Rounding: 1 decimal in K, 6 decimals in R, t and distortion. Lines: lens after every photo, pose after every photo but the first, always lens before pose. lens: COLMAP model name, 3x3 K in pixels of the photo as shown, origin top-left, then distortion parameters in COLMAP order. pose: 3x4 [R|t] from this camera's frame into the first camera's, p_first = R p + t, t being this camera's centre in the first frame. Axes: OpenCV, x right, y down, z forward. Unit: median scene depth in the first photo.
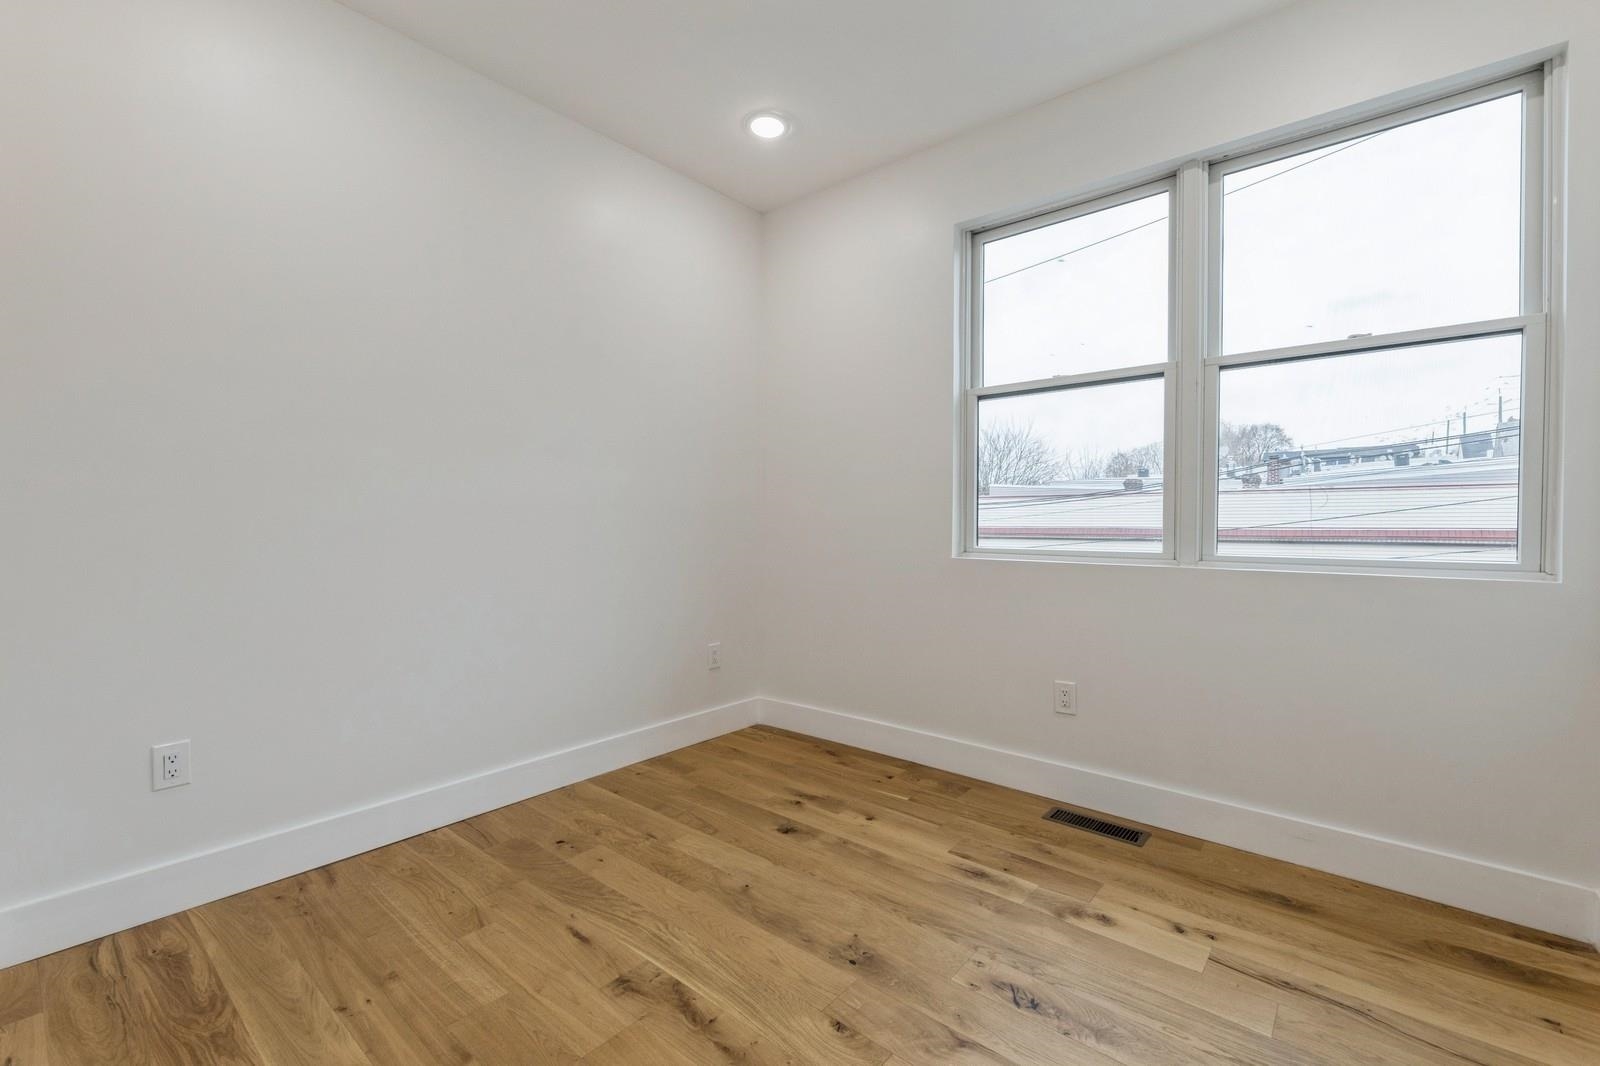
lens RADIAL K [[677.1, 0, 793.9], [0, 677.1, 525.2], [0, 0, 1]] dist [0.001049, -0.000139]
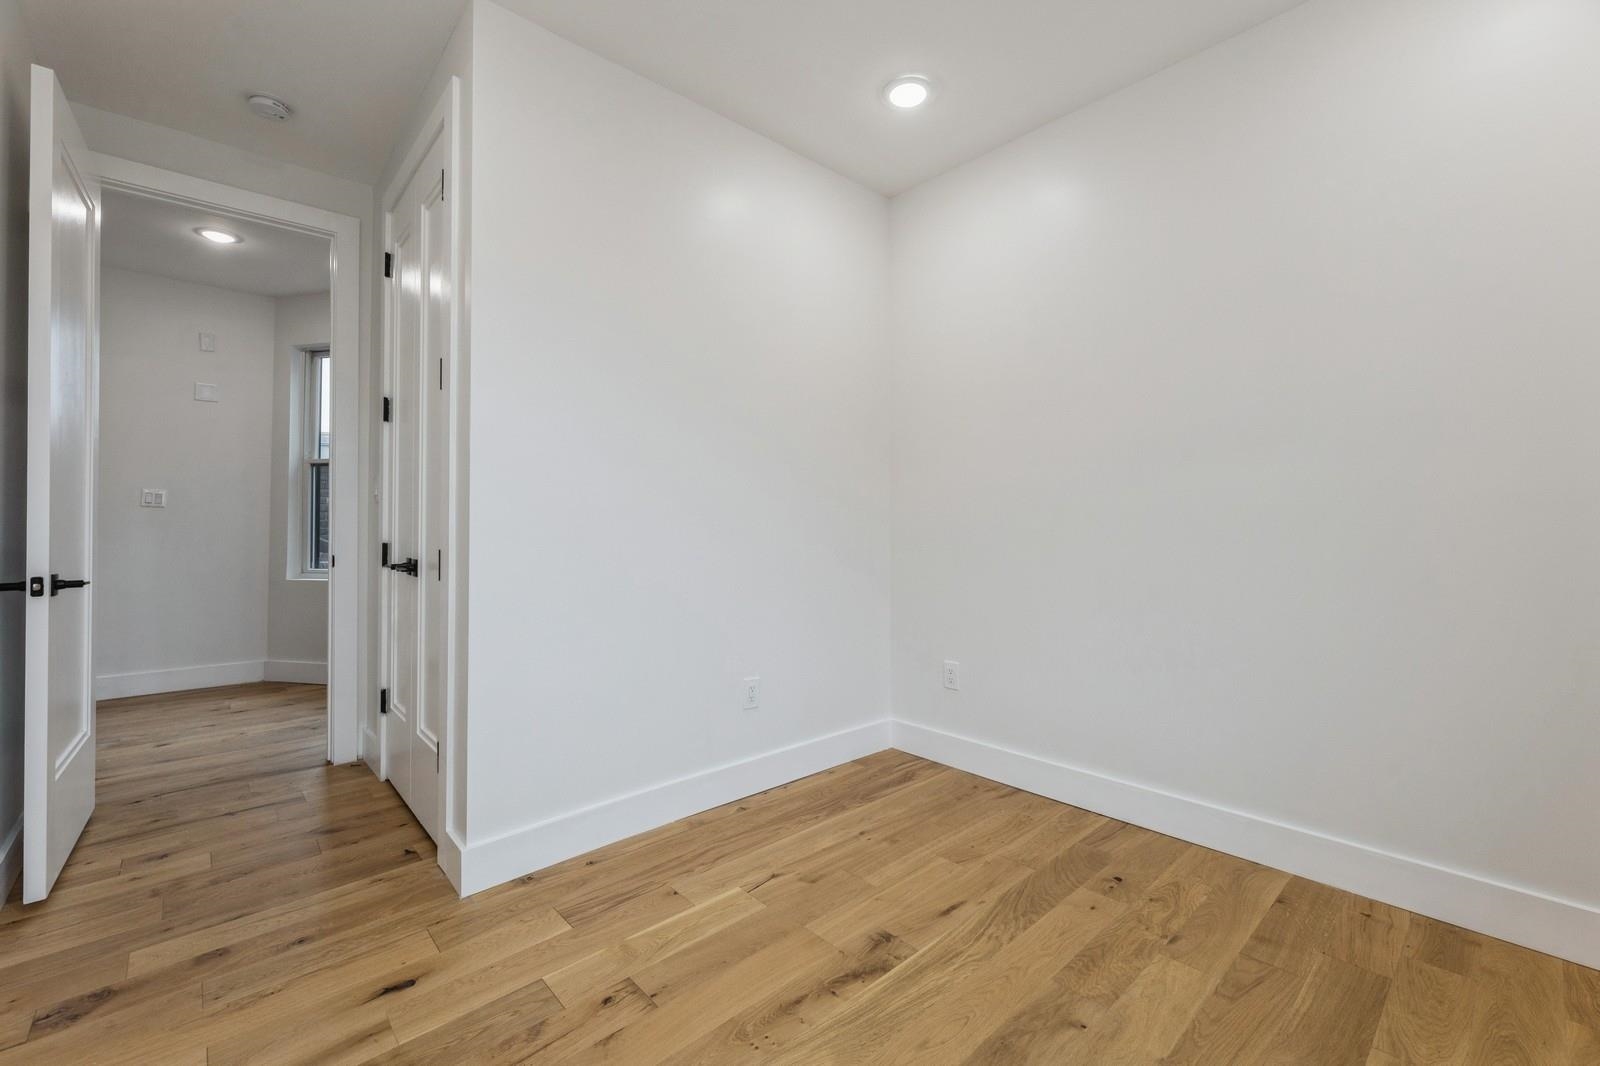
lens RADIAL K [[677.1, 0, 800.9], [0, 677.1, 526.6], [0, 0, 1]] dist [0.001049, -0.000139]
pose [[-0.125982, 0.003265, -0.992027, 0.675713], [-0.000109, 0.999995, 0.003305, -0.006336], [0.992033, 0.000524, -0.125981, 0.775147]]
